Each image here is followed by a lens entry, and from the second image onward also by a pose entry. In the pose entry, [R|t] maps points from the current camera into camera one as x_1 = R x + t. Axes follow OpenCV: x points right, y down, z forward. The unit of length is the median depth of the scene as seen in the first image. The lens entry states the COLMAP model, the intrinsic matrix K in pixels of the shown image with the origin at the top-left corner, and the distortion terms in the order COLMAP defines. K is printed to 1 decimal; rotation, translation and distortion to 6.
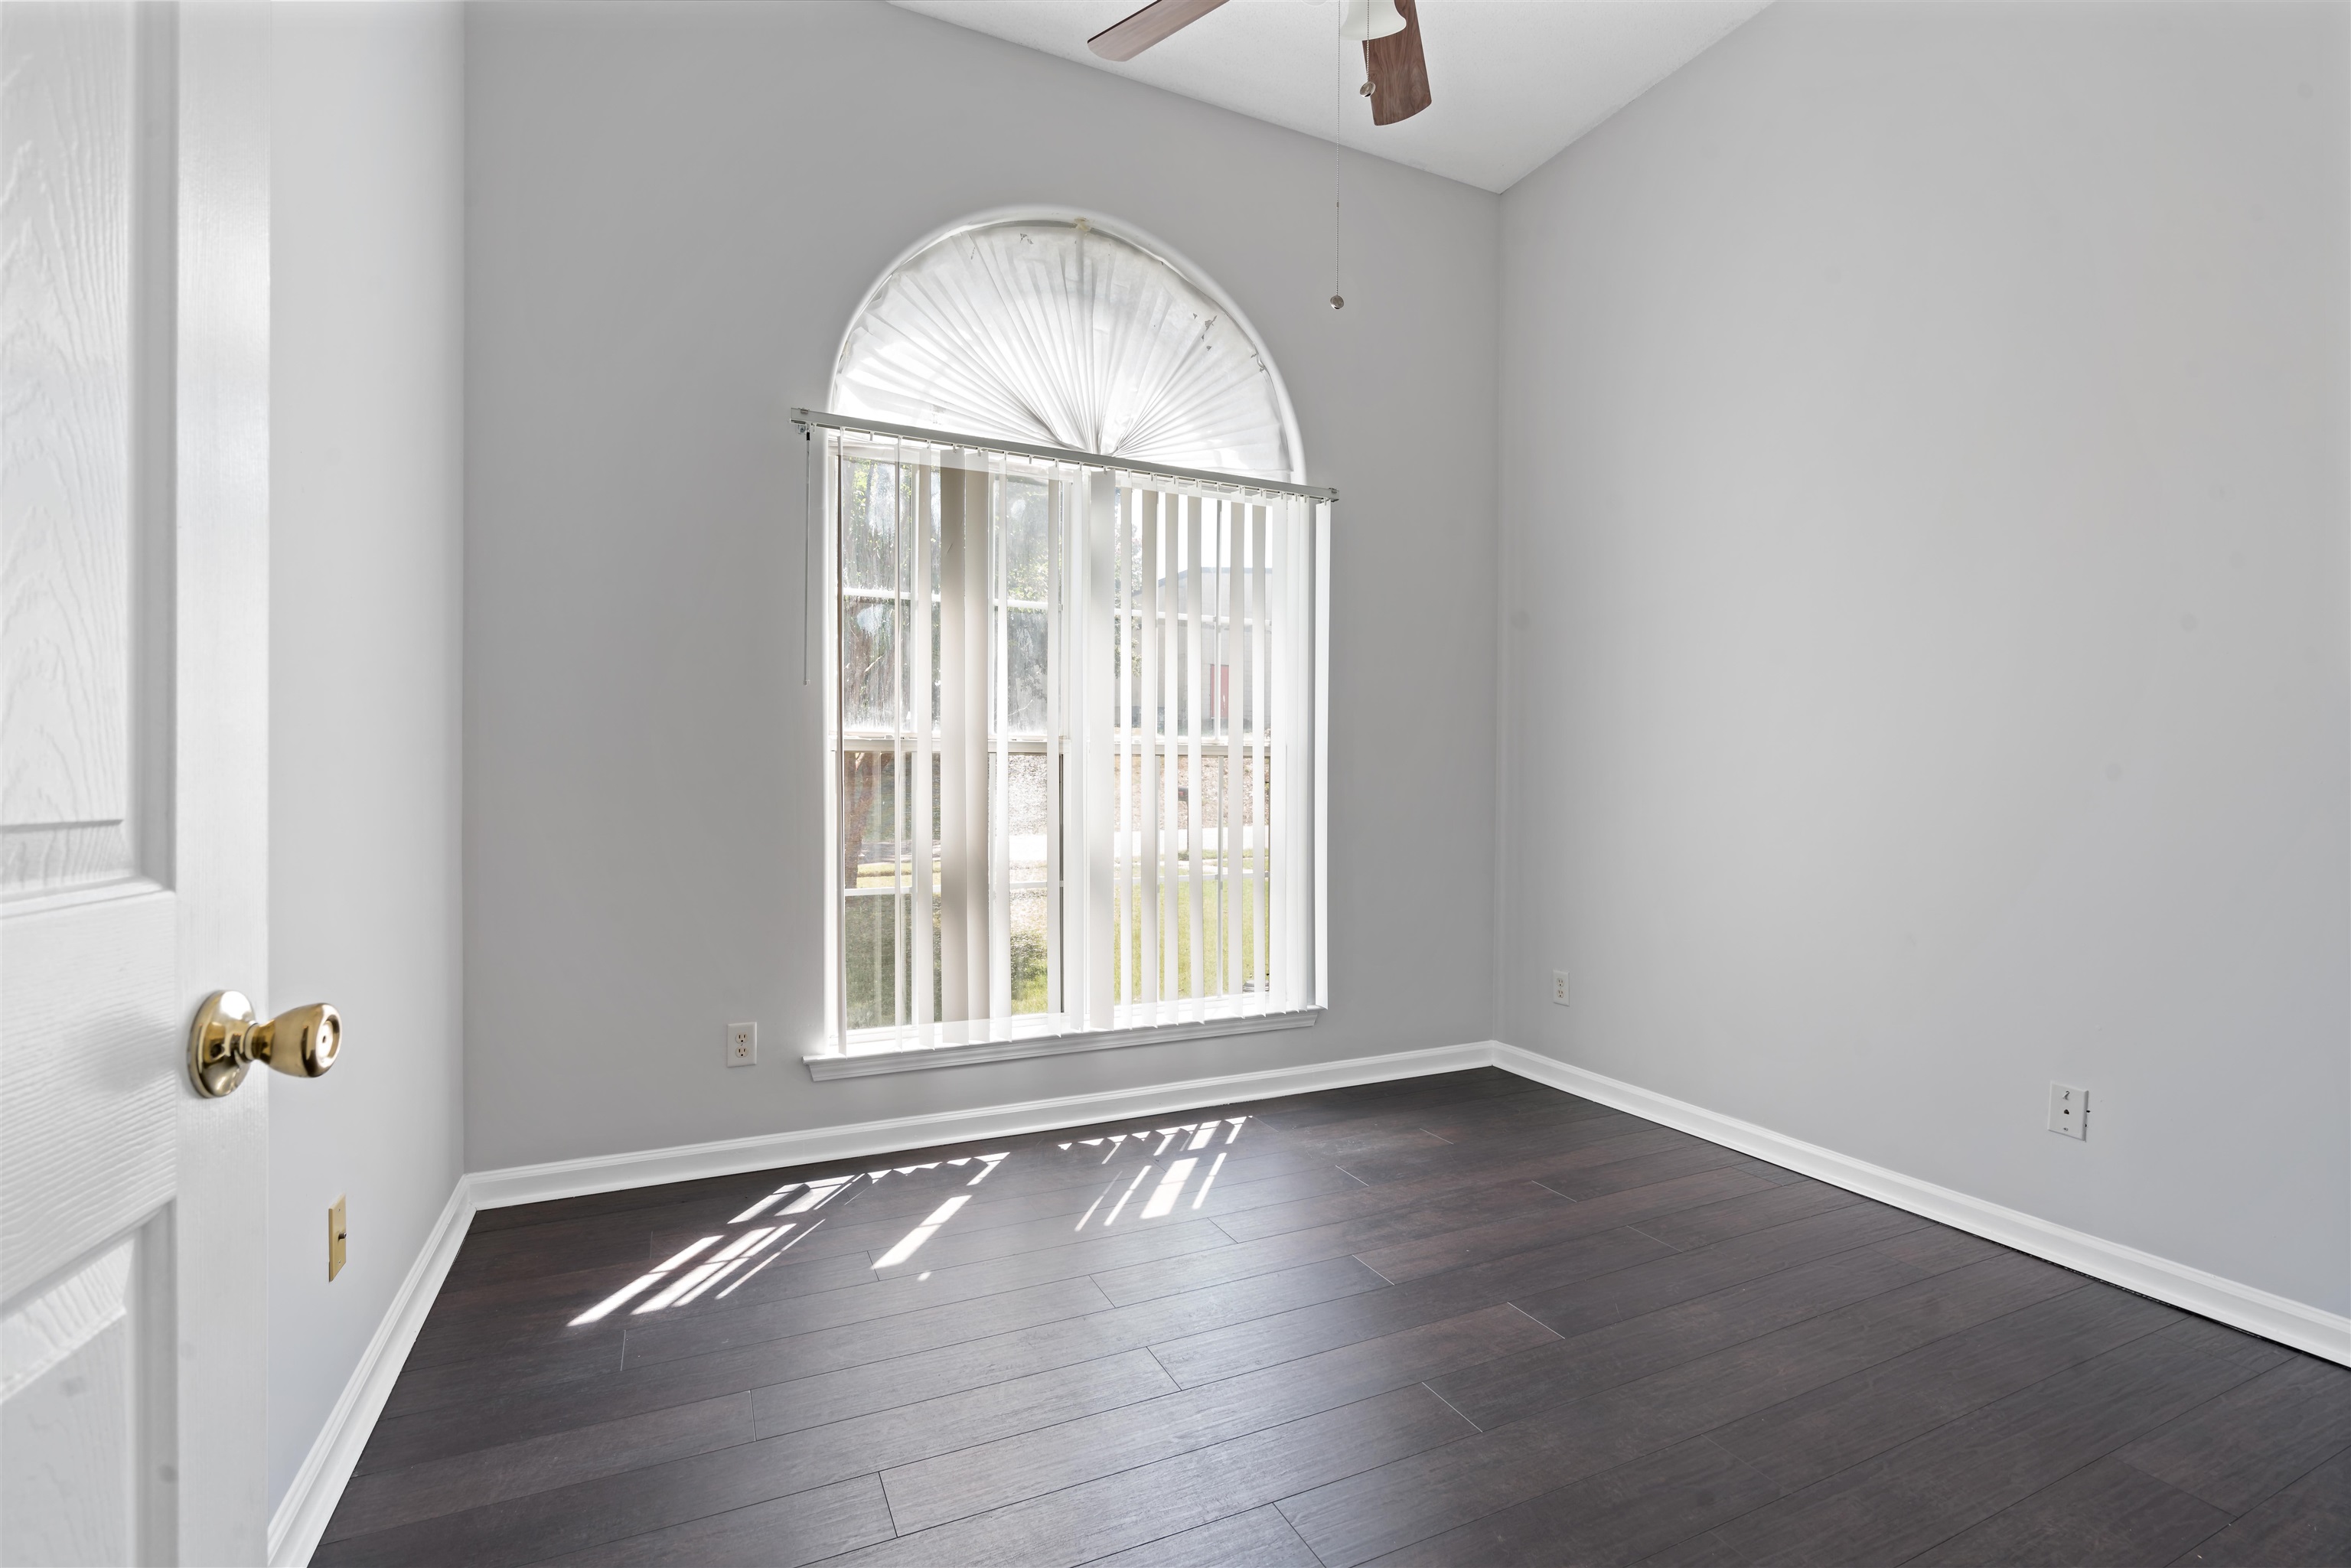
lens RADIAL K [[1076.8, 0, 1185.1], [0, 1076.8, 766.0], [0, 0, 1]] dist [-0.003622, 0.000166]
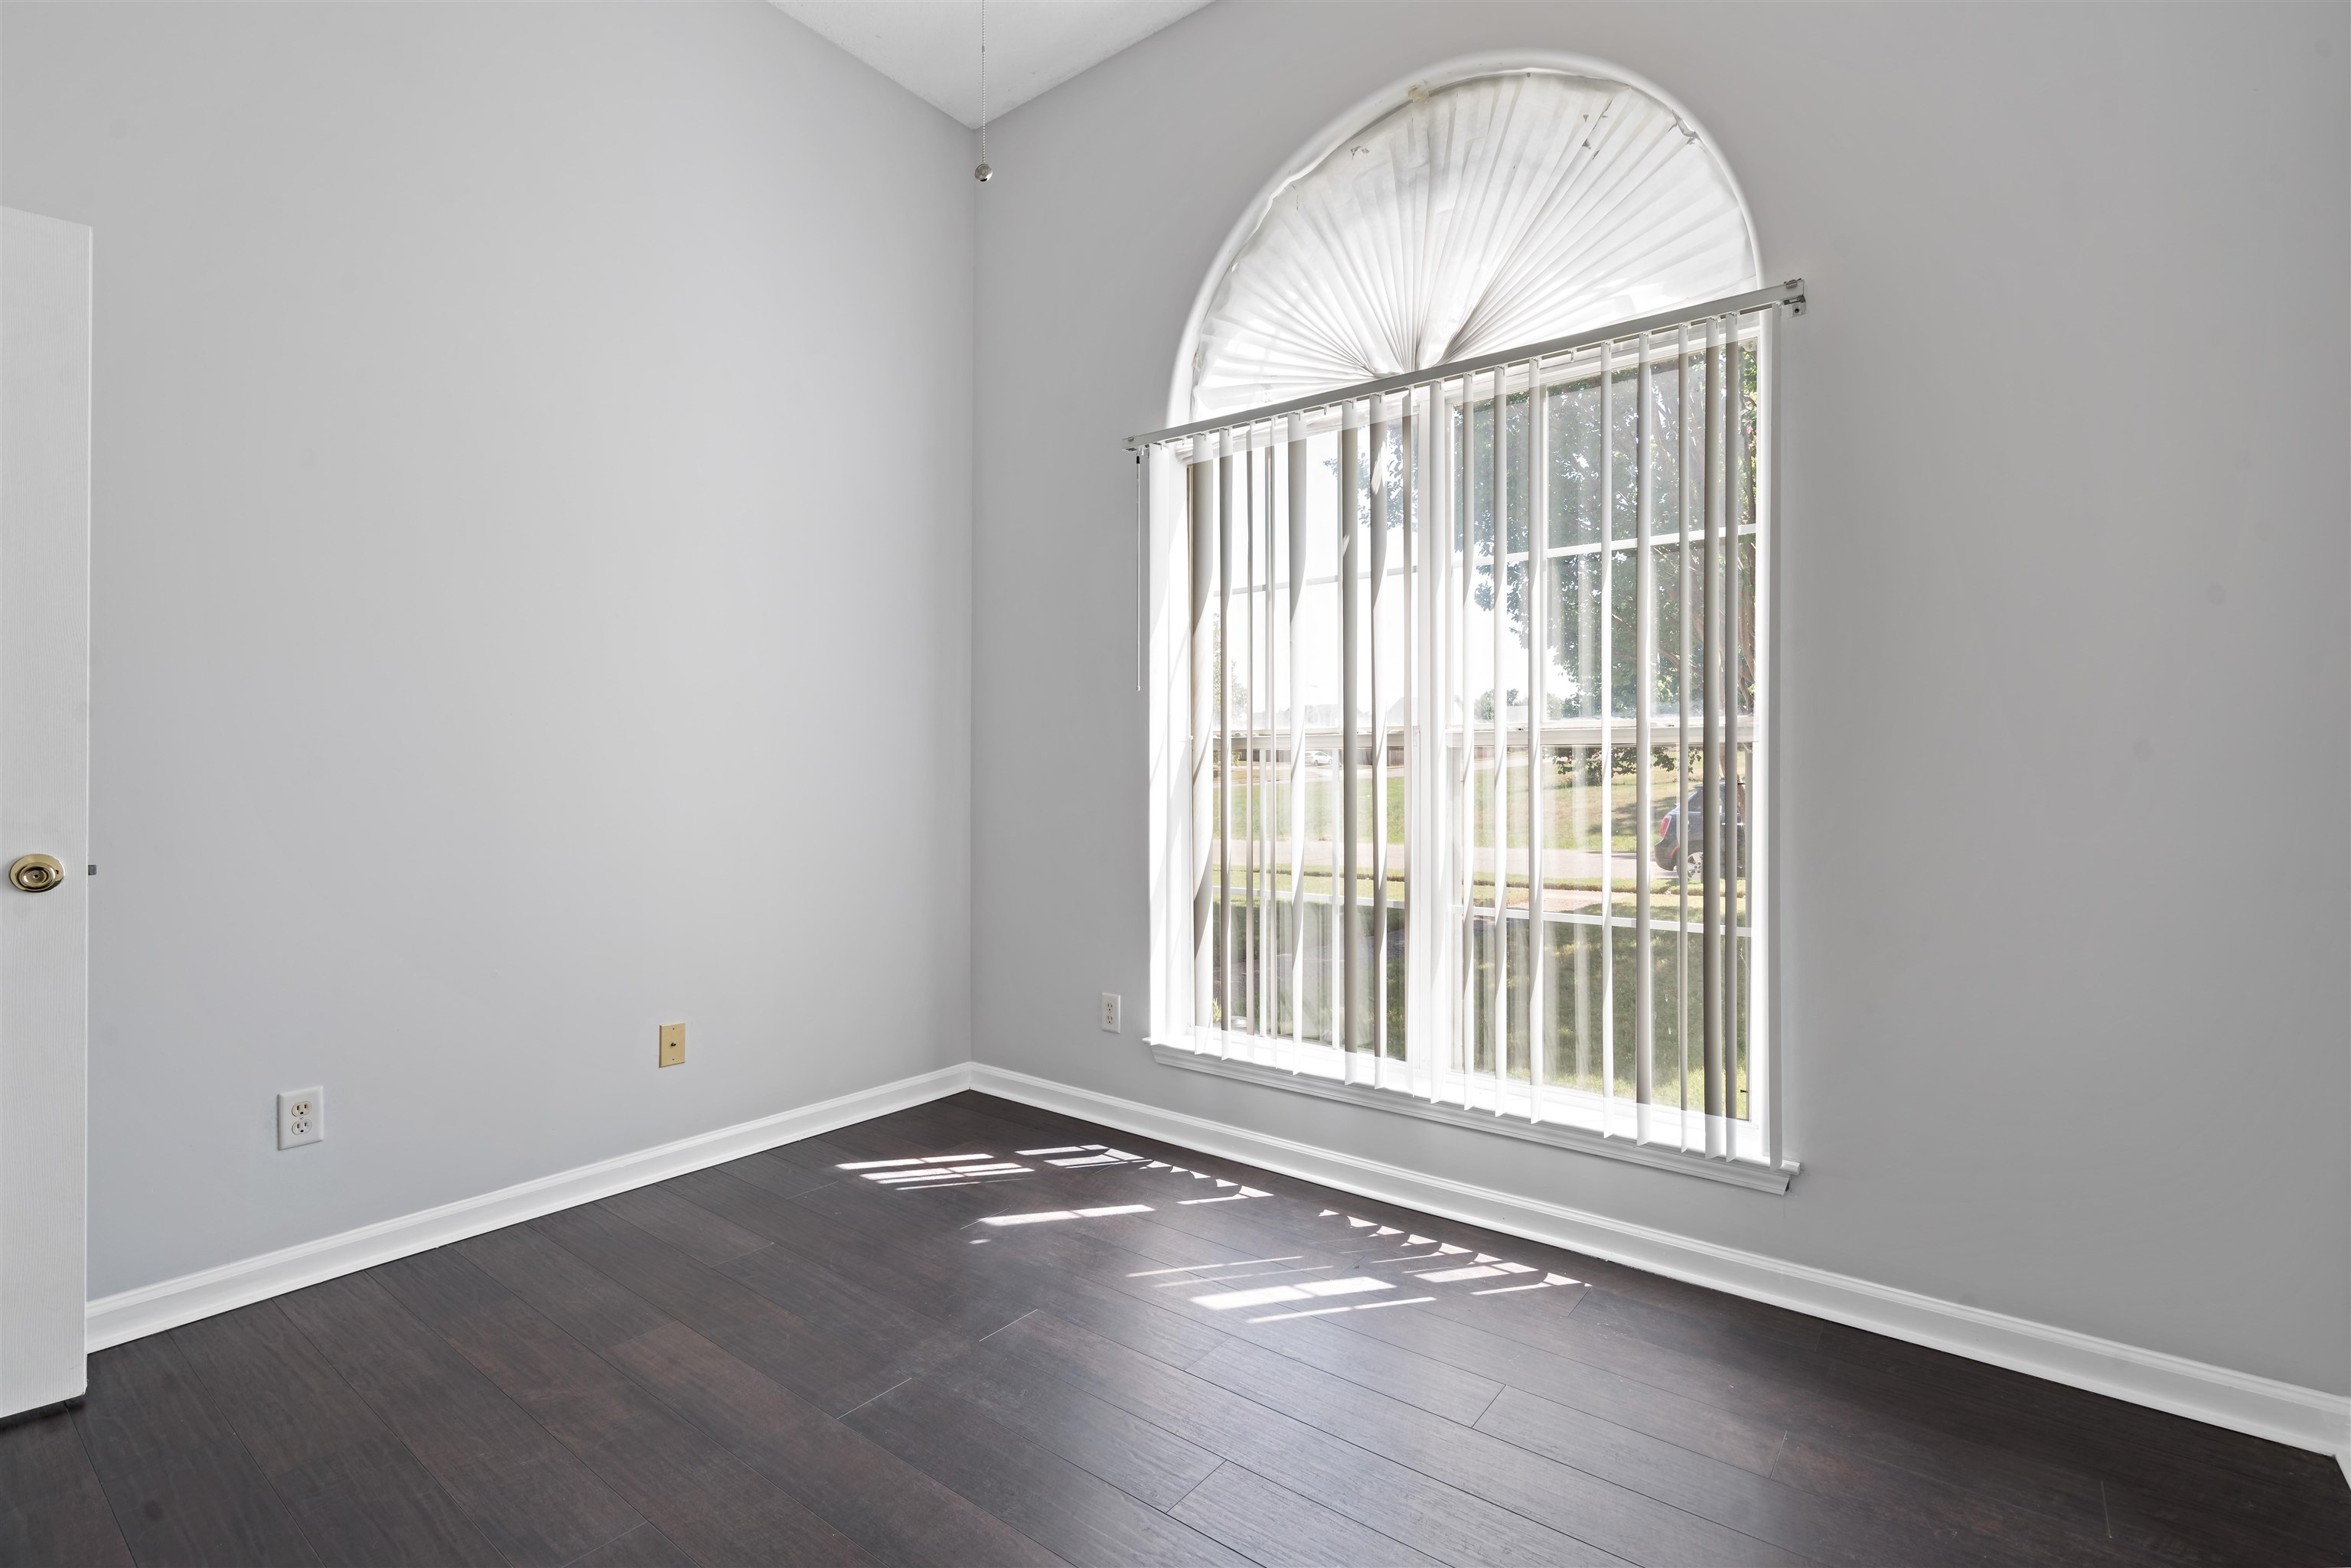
lens RADIAL K [[1099.5, 0, 1177.6], [0, 1099.5, 769.0], [0, 0, 1]] dist [-0.003945, -0.000201]
pose [[0.436165, -0.009824, -0.899813, 0.631112], [0.008694, 0.999940, -0.006703, 0.009729], [0.899825, -0.004900, 0.436225, 0.532240]]
